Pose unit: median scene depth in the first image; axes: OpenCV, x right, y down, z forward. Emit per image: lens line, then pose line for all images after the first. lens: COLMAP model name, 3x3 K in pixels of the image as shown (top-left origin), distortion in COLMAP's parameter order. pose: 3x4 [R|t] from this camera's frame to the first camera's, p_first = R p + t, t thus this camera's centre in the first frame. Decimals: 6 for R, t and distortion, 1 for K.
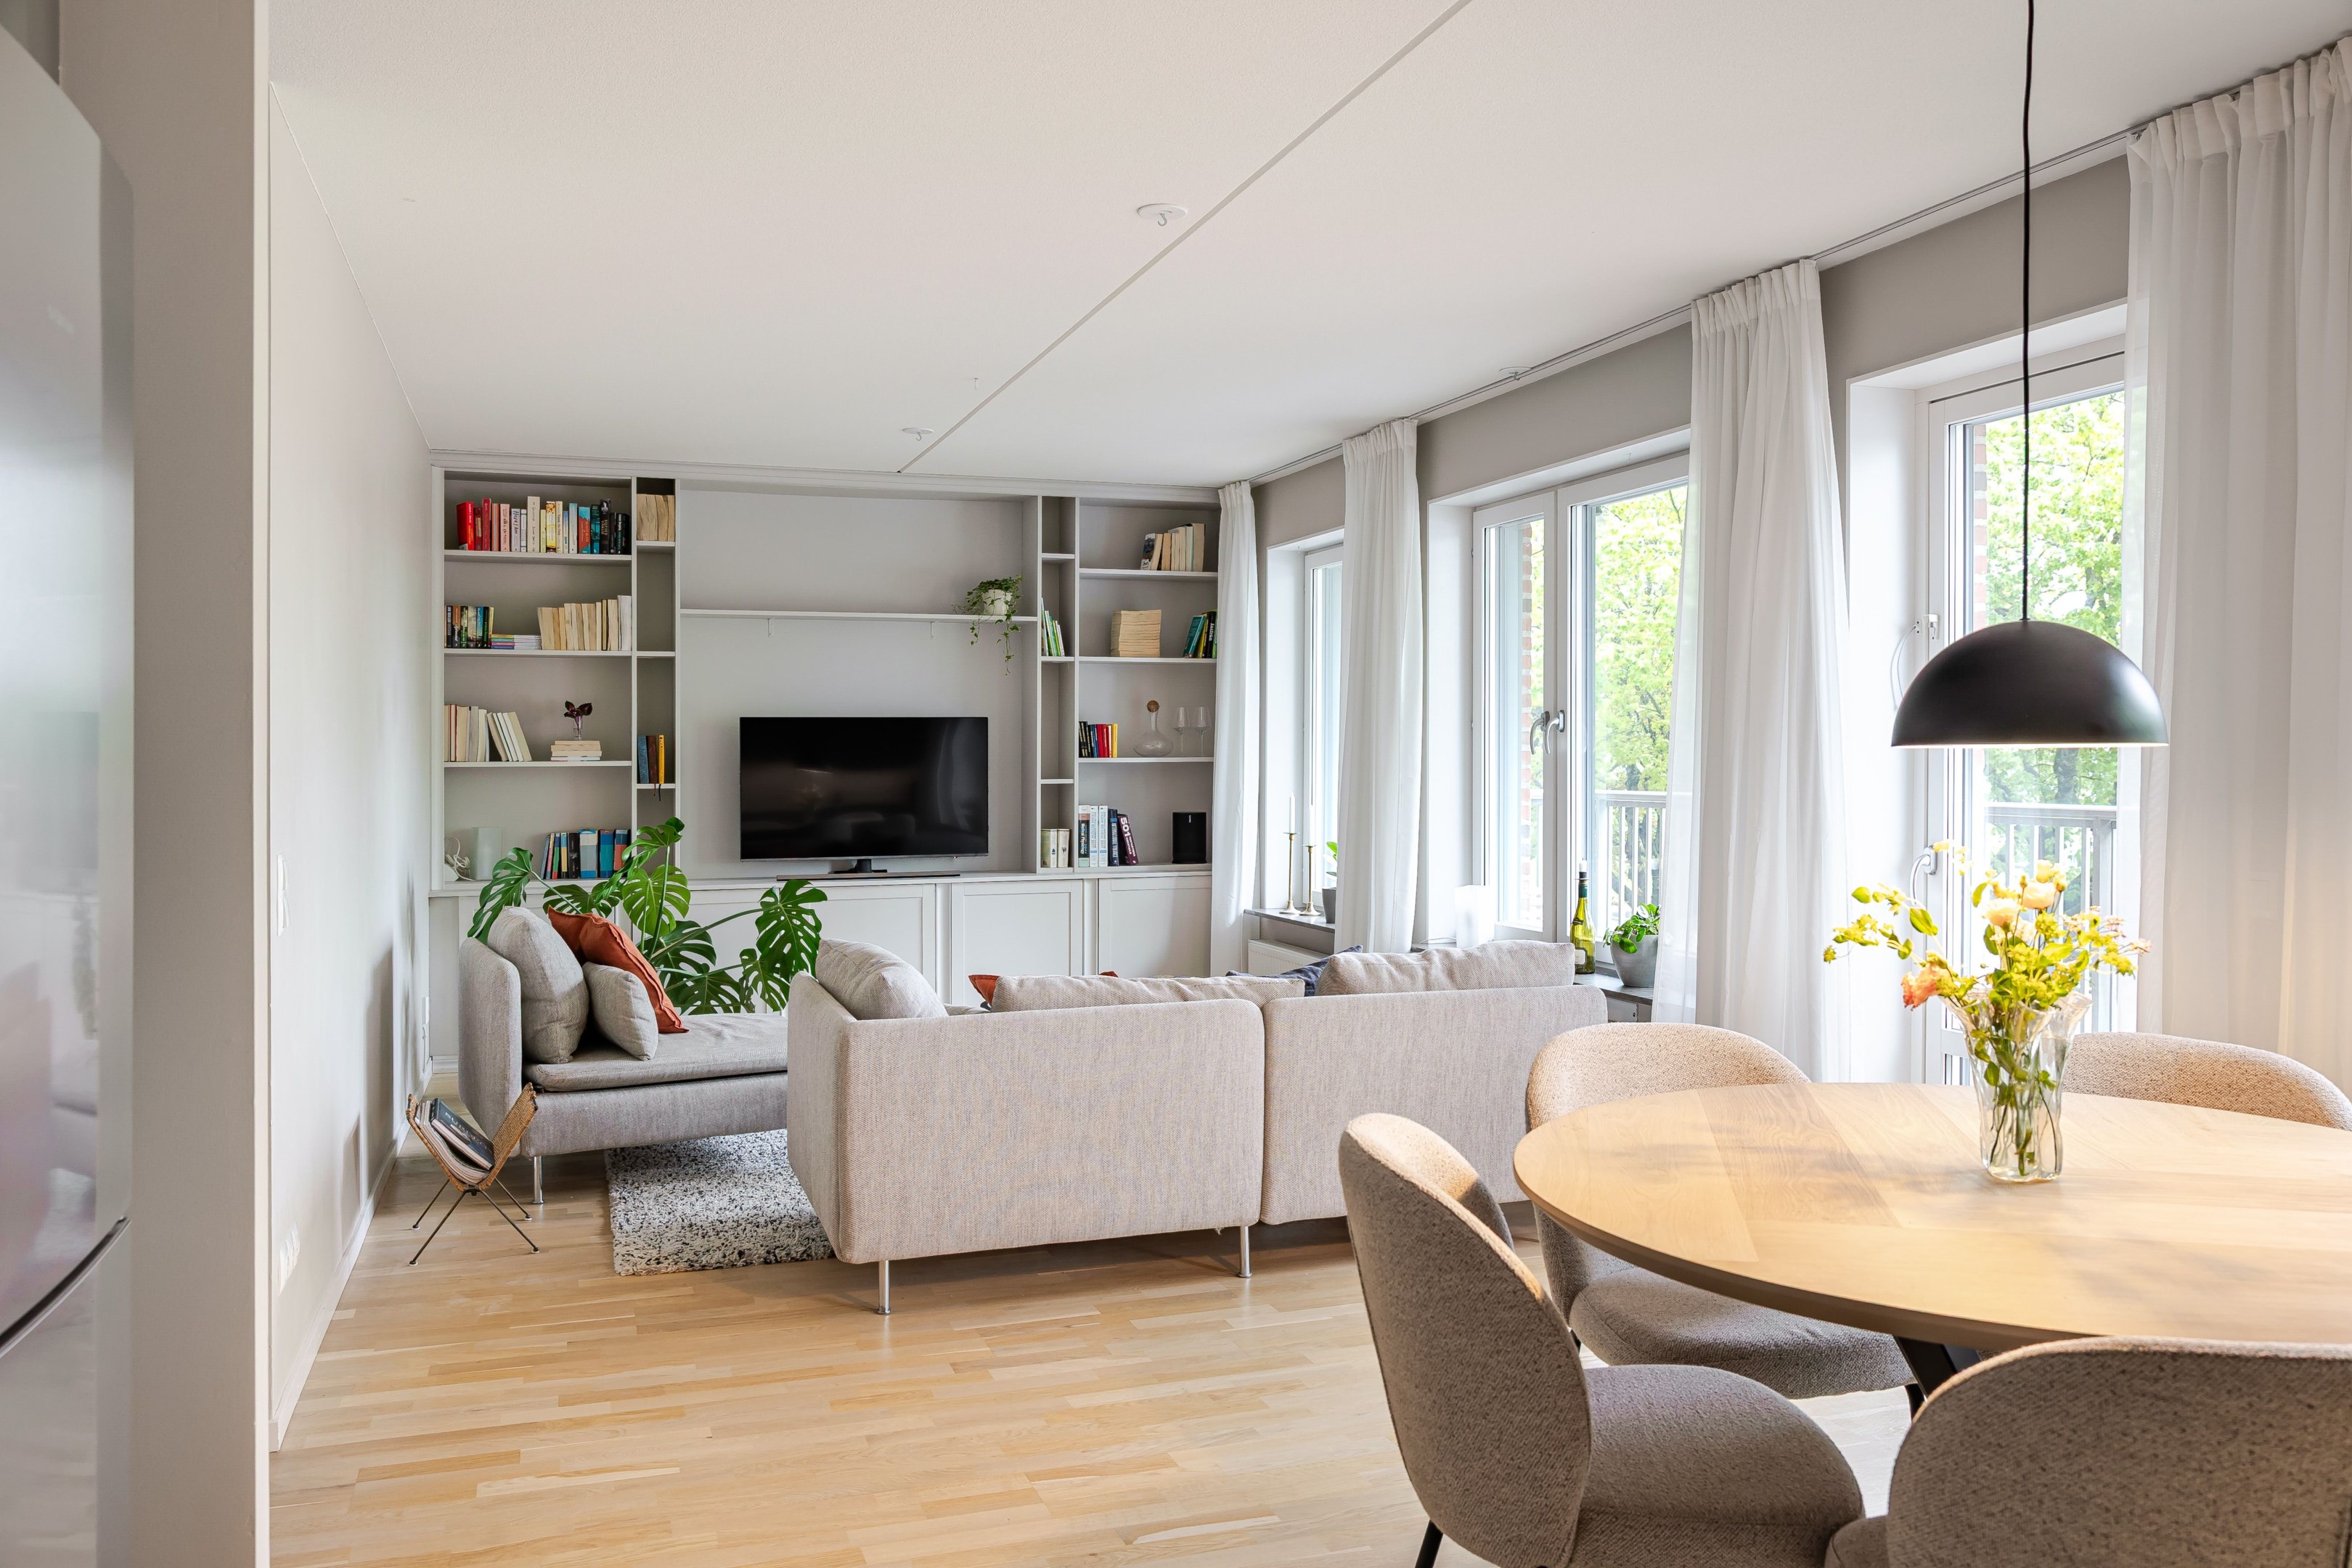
lens RADIAL K [[1787.8, 0, 1205.5], [0, 1787.8, 857.7], [0, 0, 1]] dist [-0.006784, 0.009792]
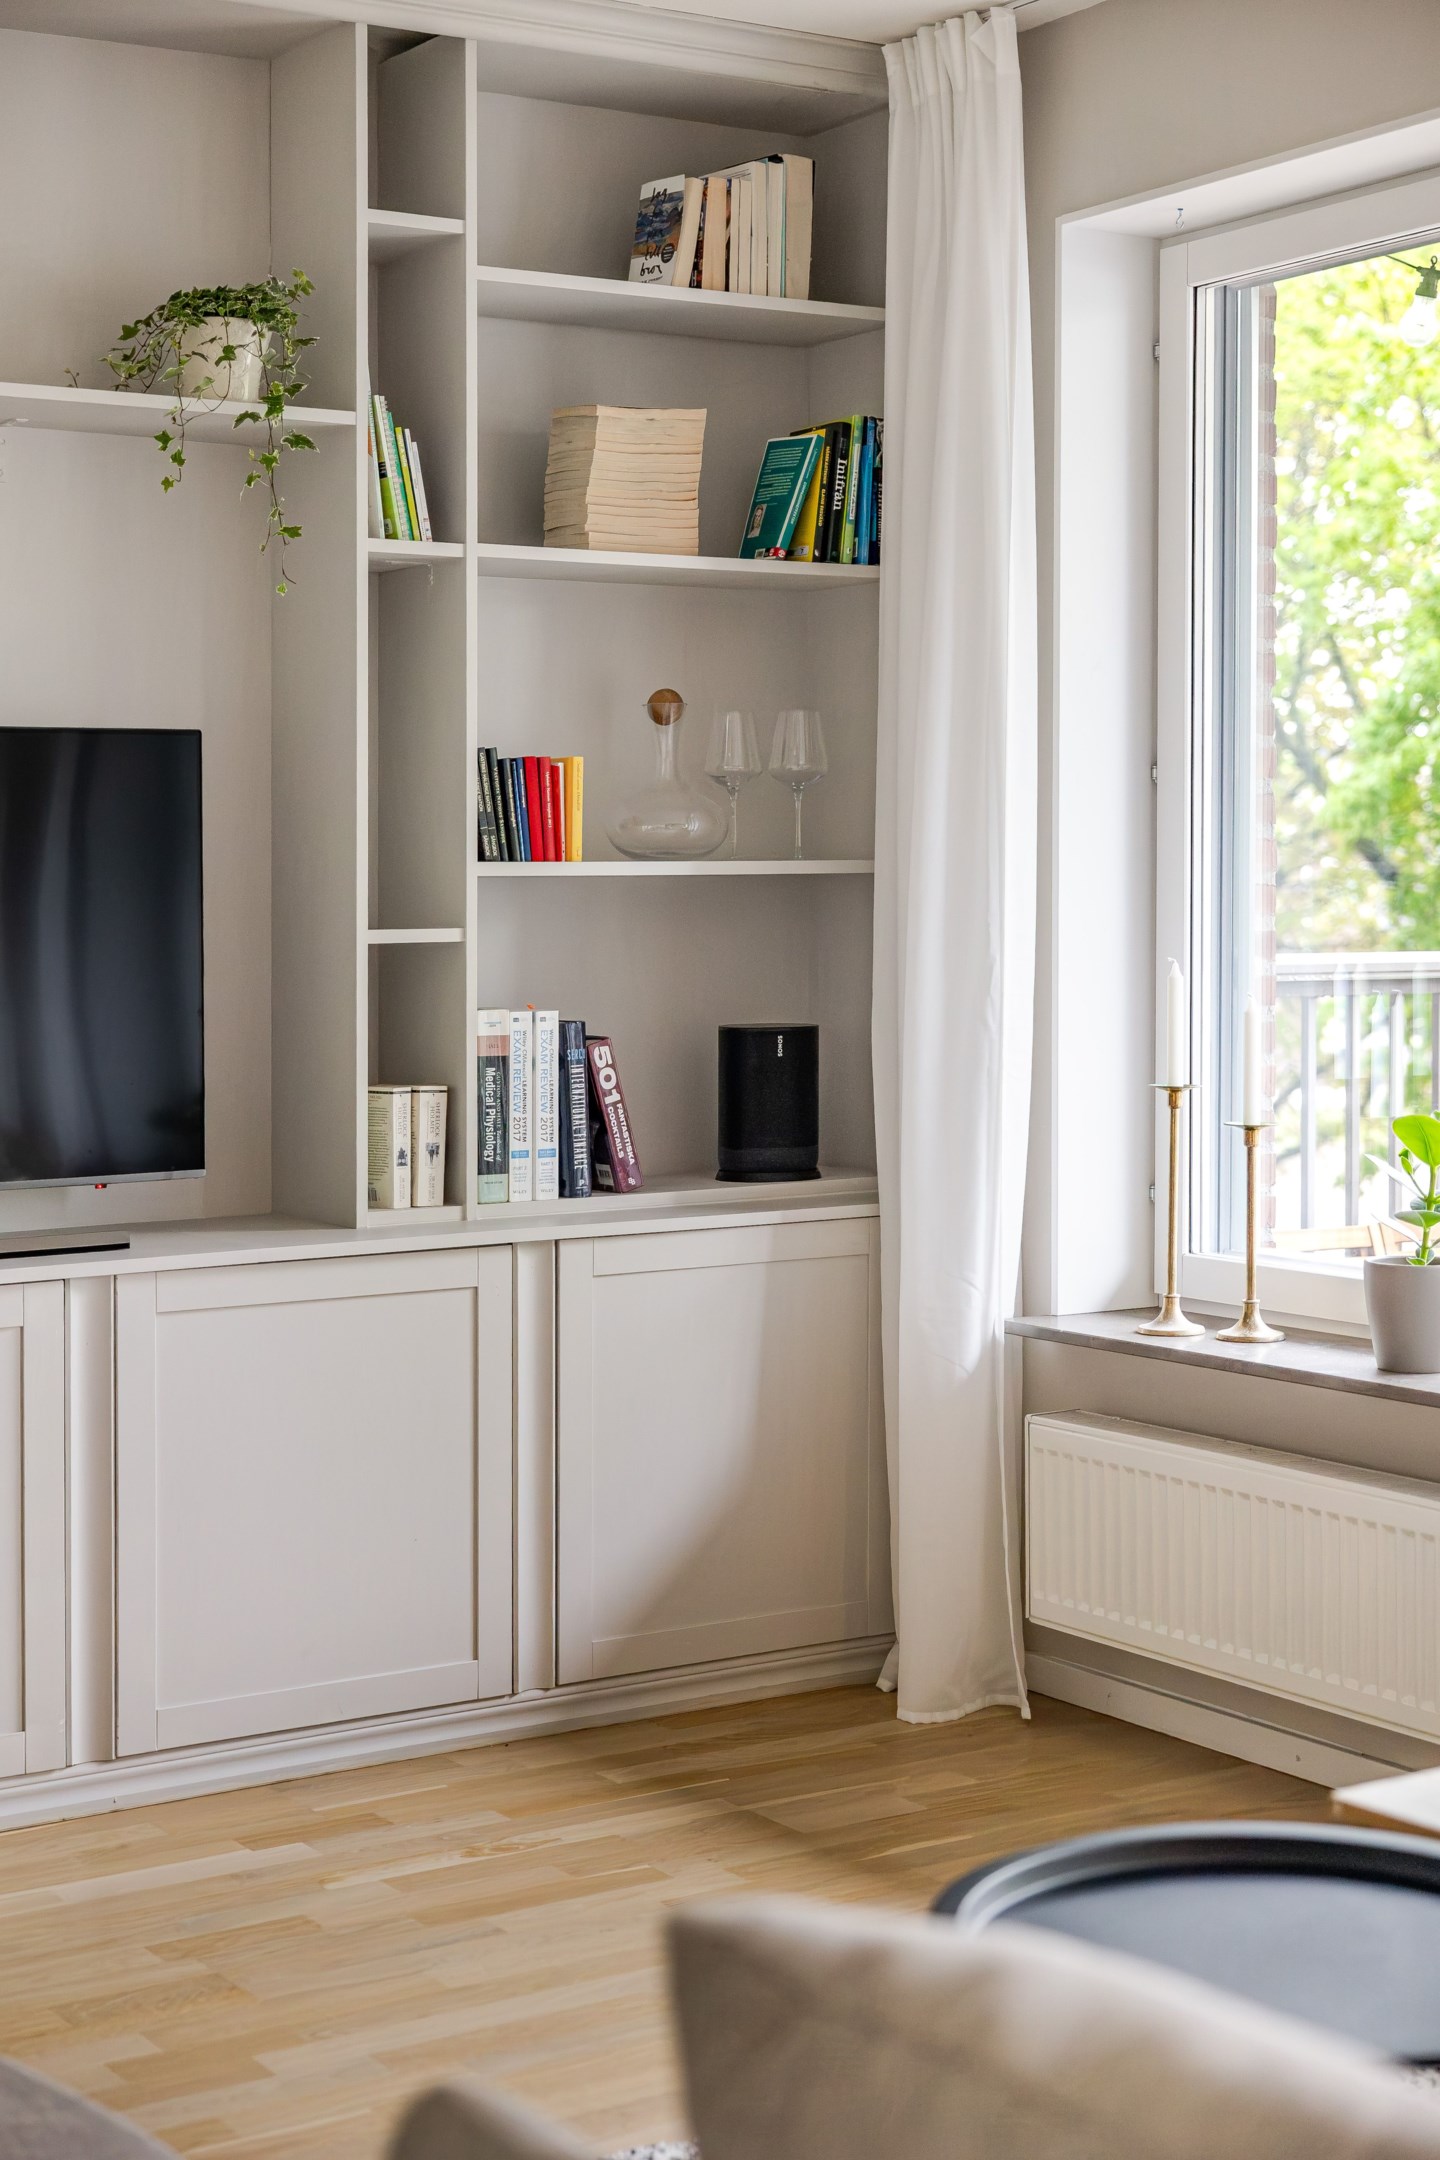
lens RADIAL K [[3239.9, 0, 710.8], [0, 3239.9, 1007.3], [0, 0, 1]] dist [0.054504, 0.000000]
pose [[0.973219, -0.014406, 0.229428, -0.169561], [0.020435, 0.999505, -0.023922, -0.015769], [-0.228969, 0.027970, 0.973032, 0.444216]]
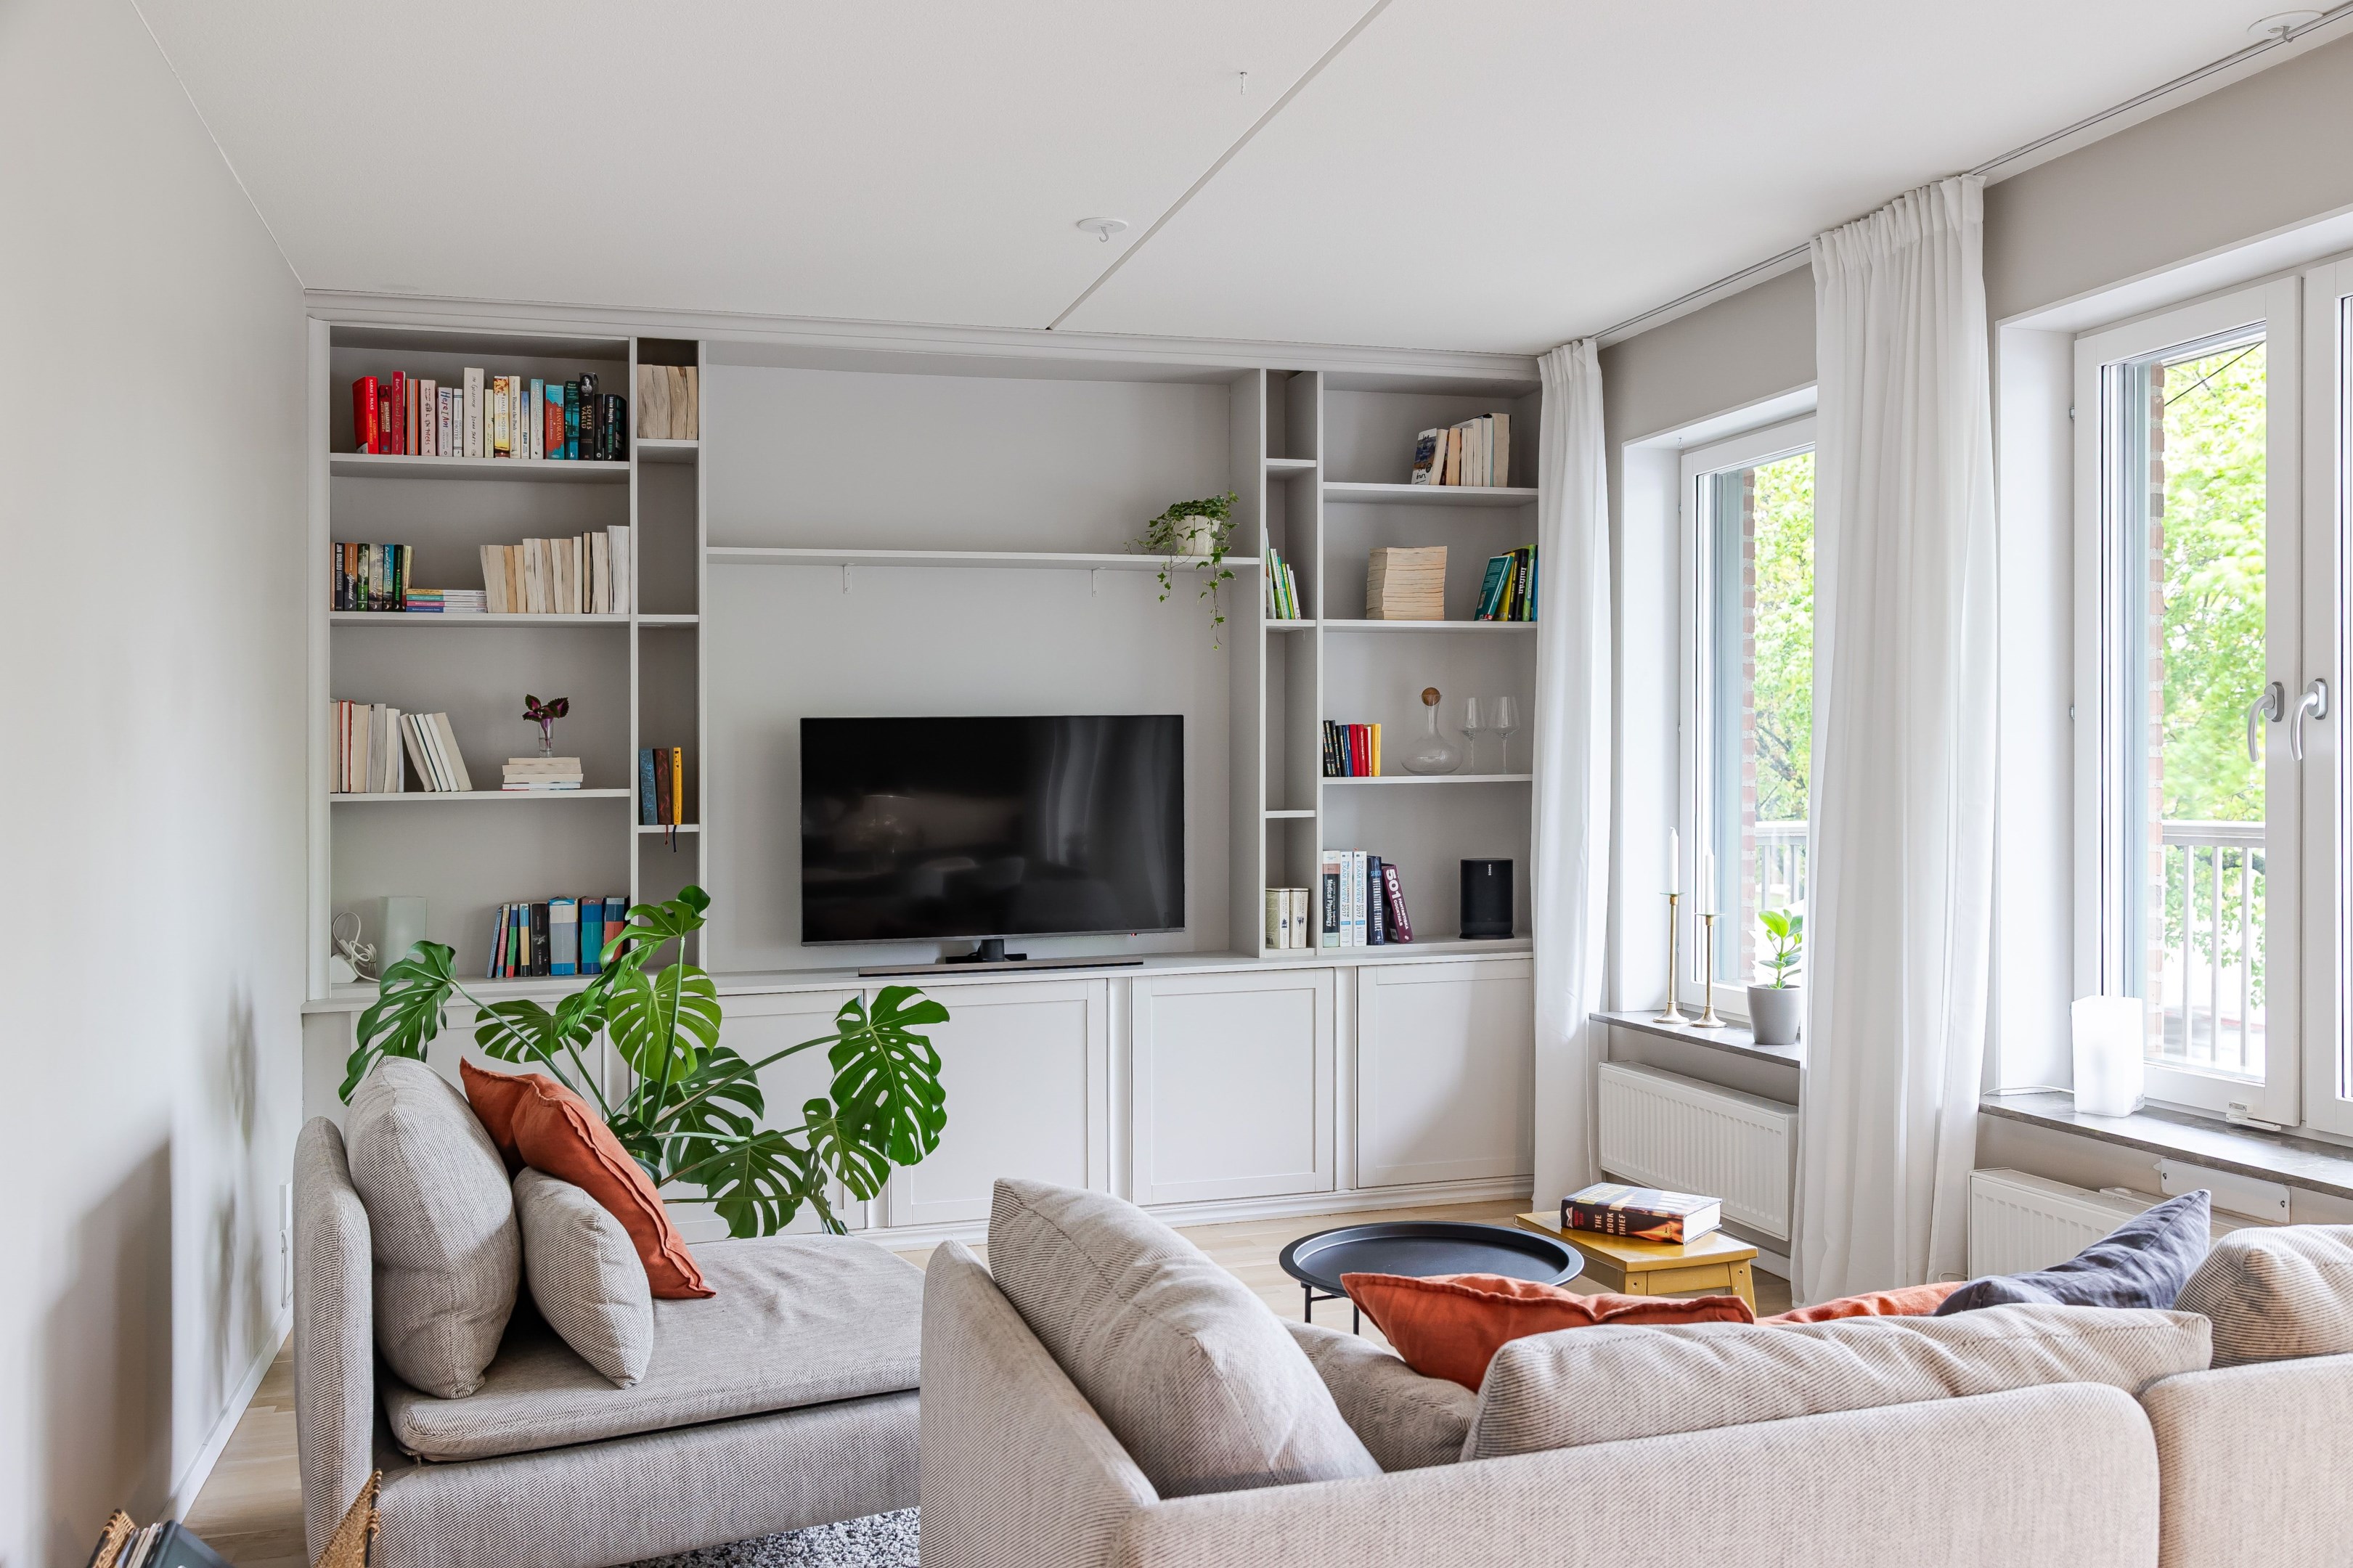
lens RADIAL K [[1969.1, 0, 1219.4], [0, 1969.1, 838.8], [0, 0, 1]] dist [0.003972, -0.013108]
pose [[0.999243, -0.008478, -0.037957, -0.084475], [0.007533, 0.999660, -0.024968, -0.016991], [0.038156, 0.024664, 0.998967, 0.304048]]
